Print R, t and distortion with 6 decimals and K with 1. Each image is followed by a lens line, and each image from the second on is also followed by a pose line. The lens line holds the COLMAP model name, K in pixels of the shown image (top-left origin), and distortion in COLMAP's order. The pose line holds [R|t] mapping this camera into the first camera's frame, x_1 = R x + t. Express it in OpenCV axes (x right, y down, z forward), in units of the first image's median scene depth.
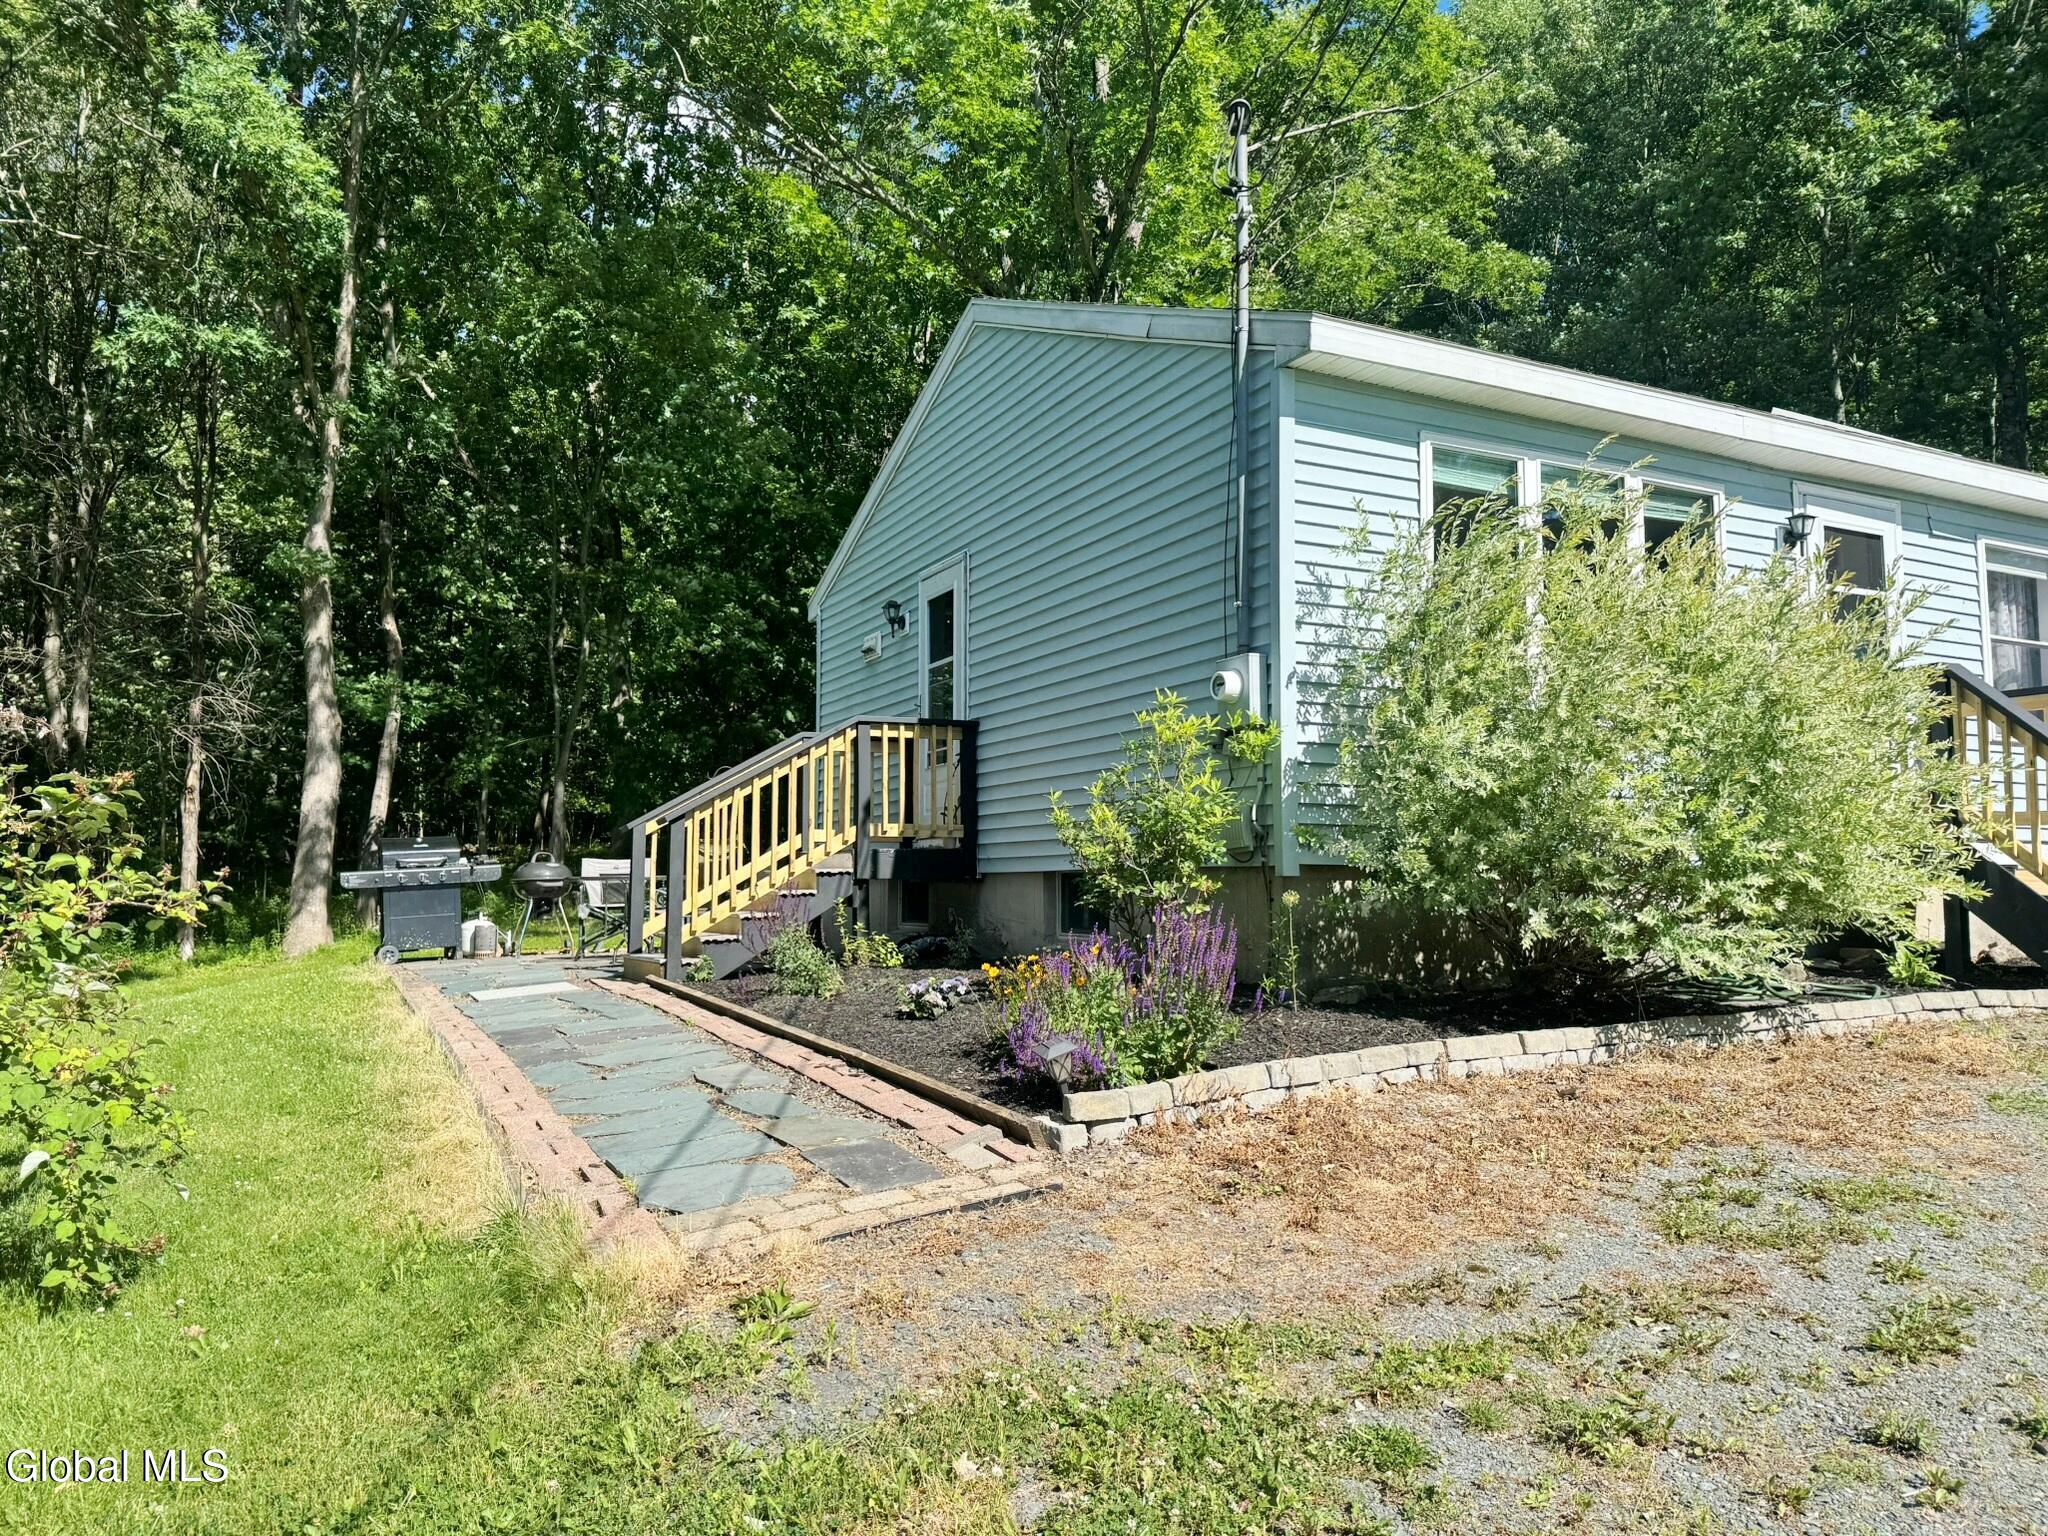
lens RADIAL K [[1433.1, 0, 1024.0], [0, 1433.1, 768.0], [0, 0, 1]] dist [0.156854, -0.275243]
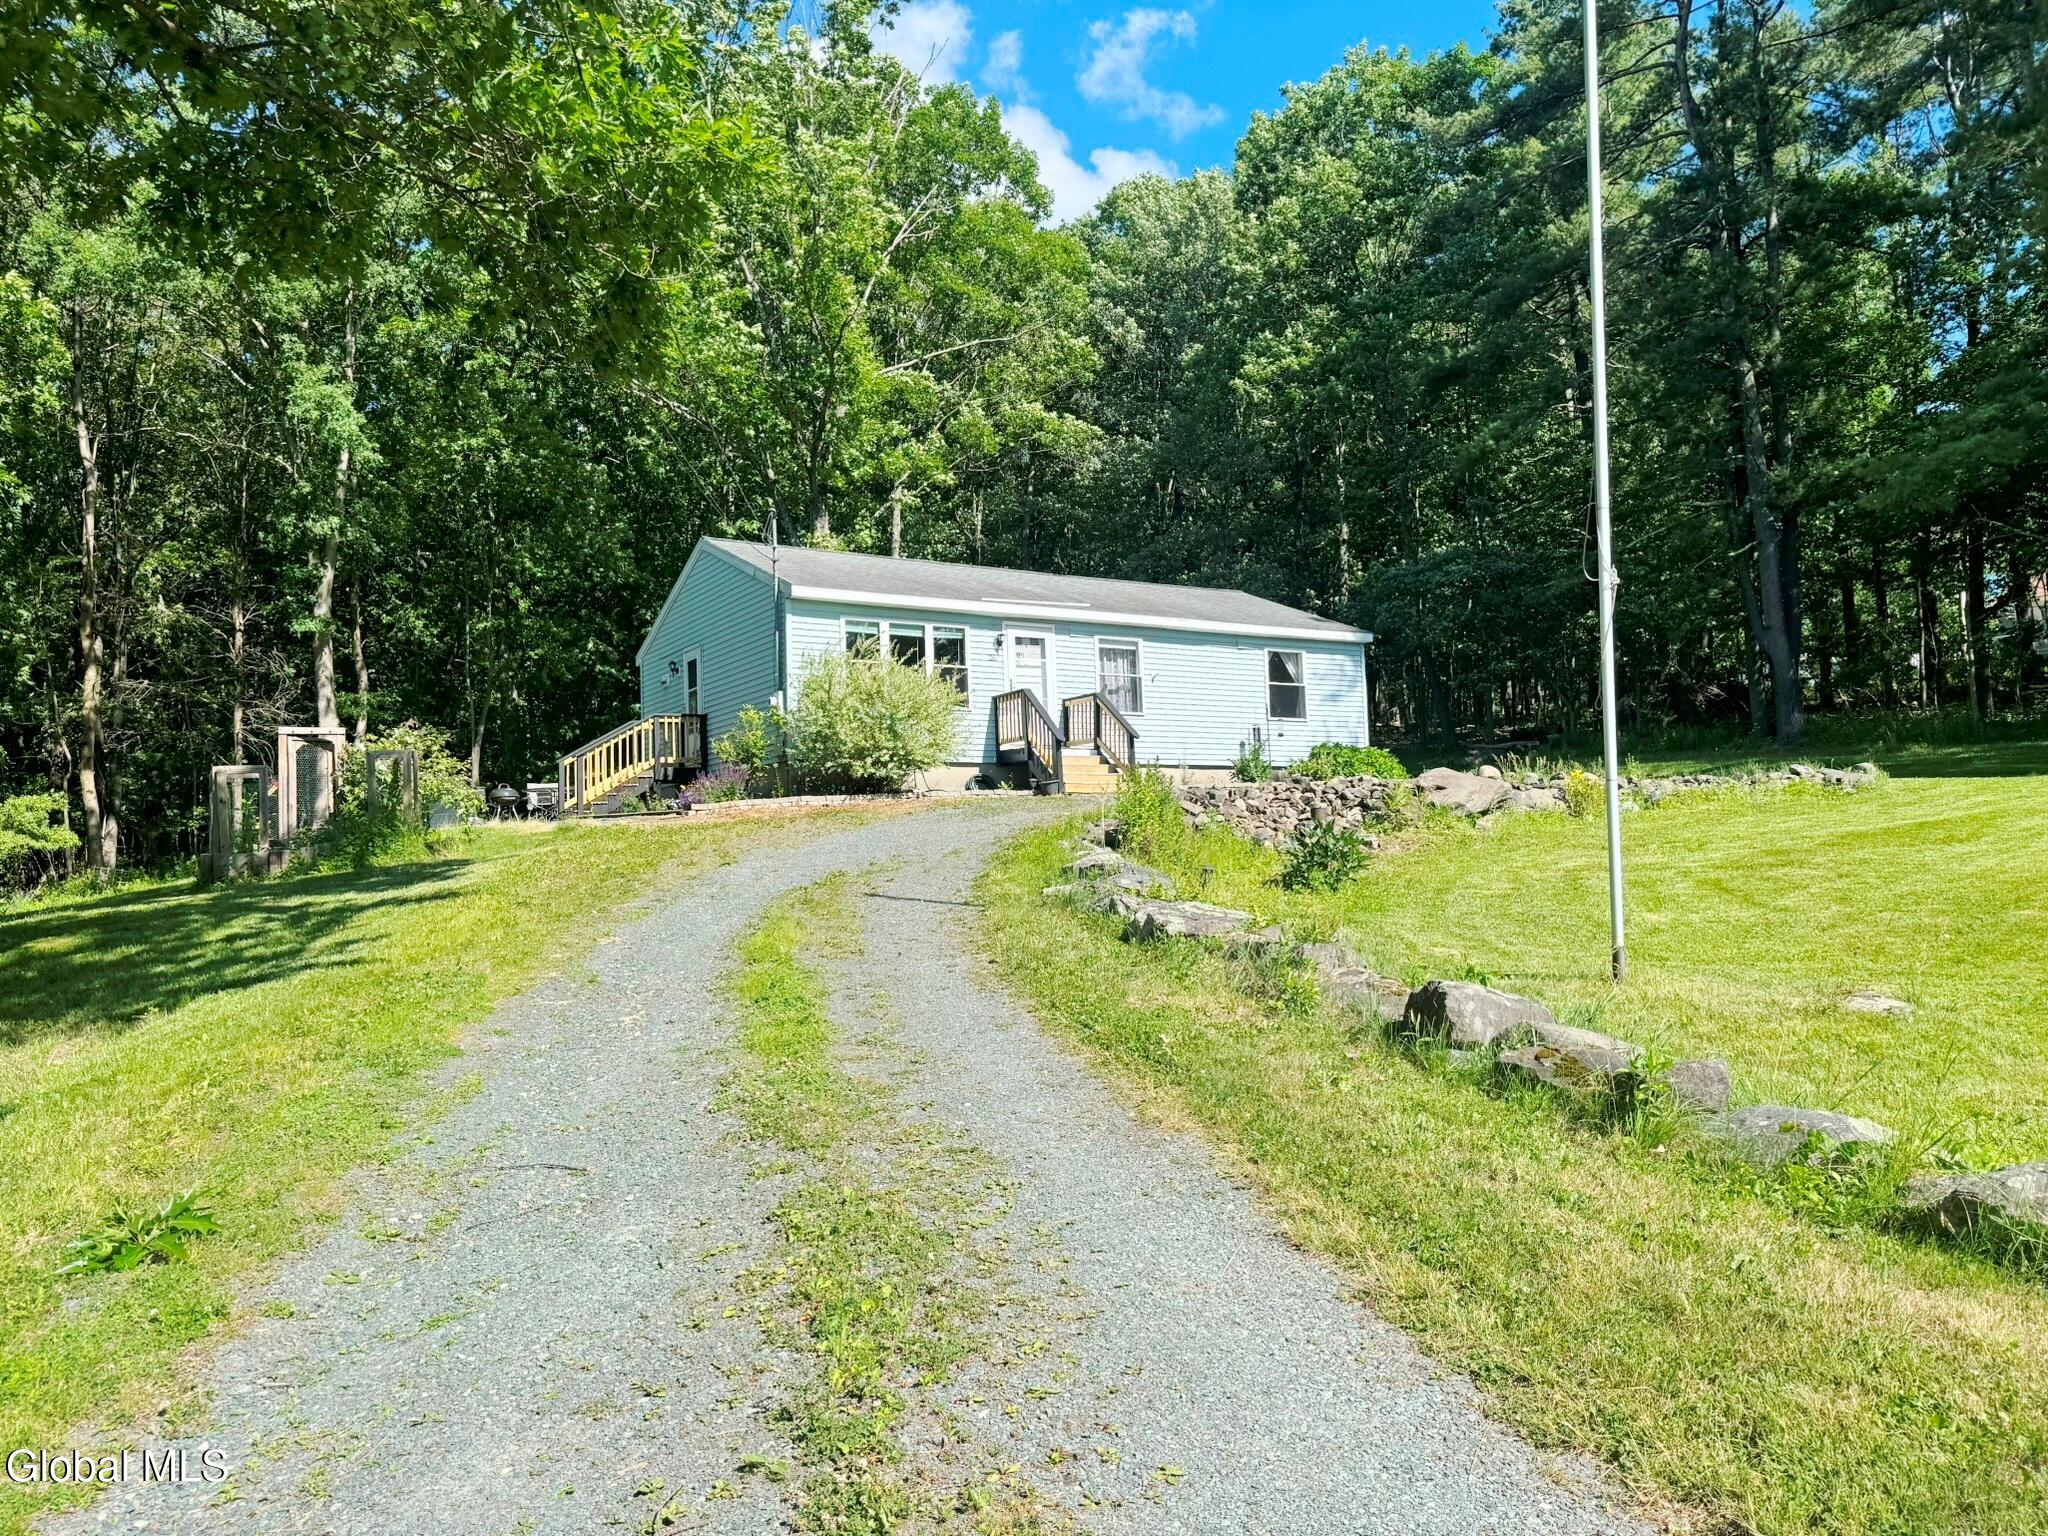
lens RADIAL K [[1433.1, 0, 1024.0], [0, 1433.1, 768.0], [0, 0, 1]] dist [0.156854, -0.275243]
pose [[0.995303, -0.027352, 0.092860, 0.260337], [0.026155, 0.999559, 0.014078, 0.035993], [-0.093204, -0.011583, 0.995580, -1.409032]]
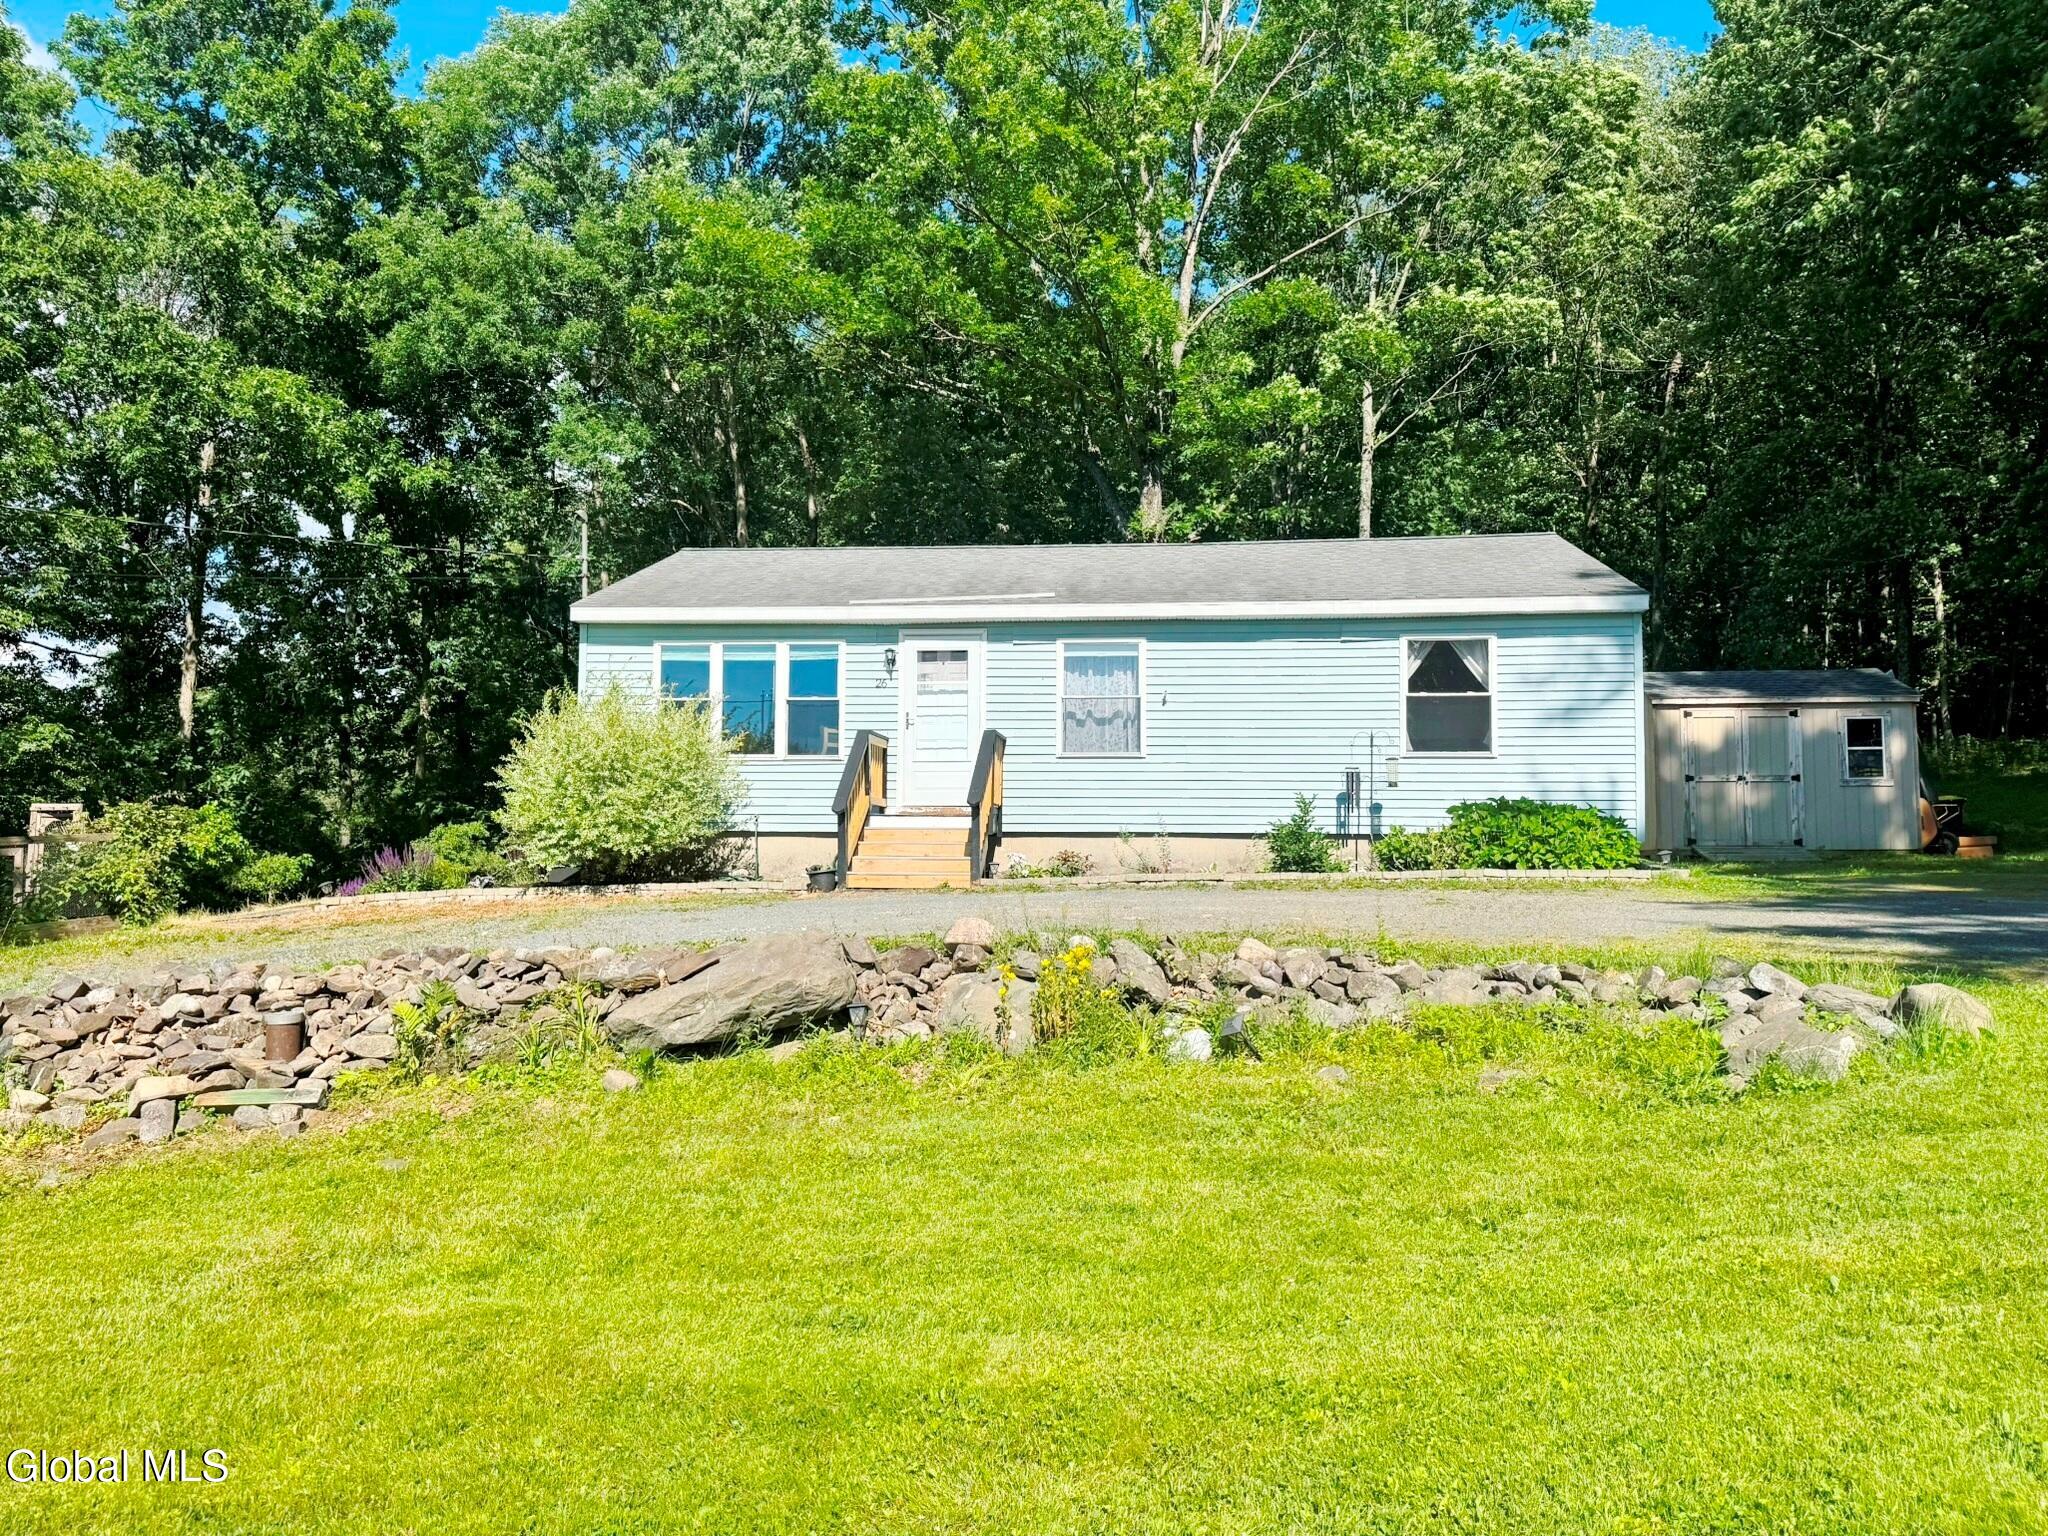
lens RADIAL K [[1433.1, 0, 1024.0], [0, 1433.1, 768.0], [0, 0, 1]] dist [0.156854, -0.275243]
pose [[0.841800, -0.047741, -0.537674, 1.405630], [0.037569, 0.998848, -0.029869, 0.041534], [0.538480, 0.004944, 0.842624, -0.426495]]
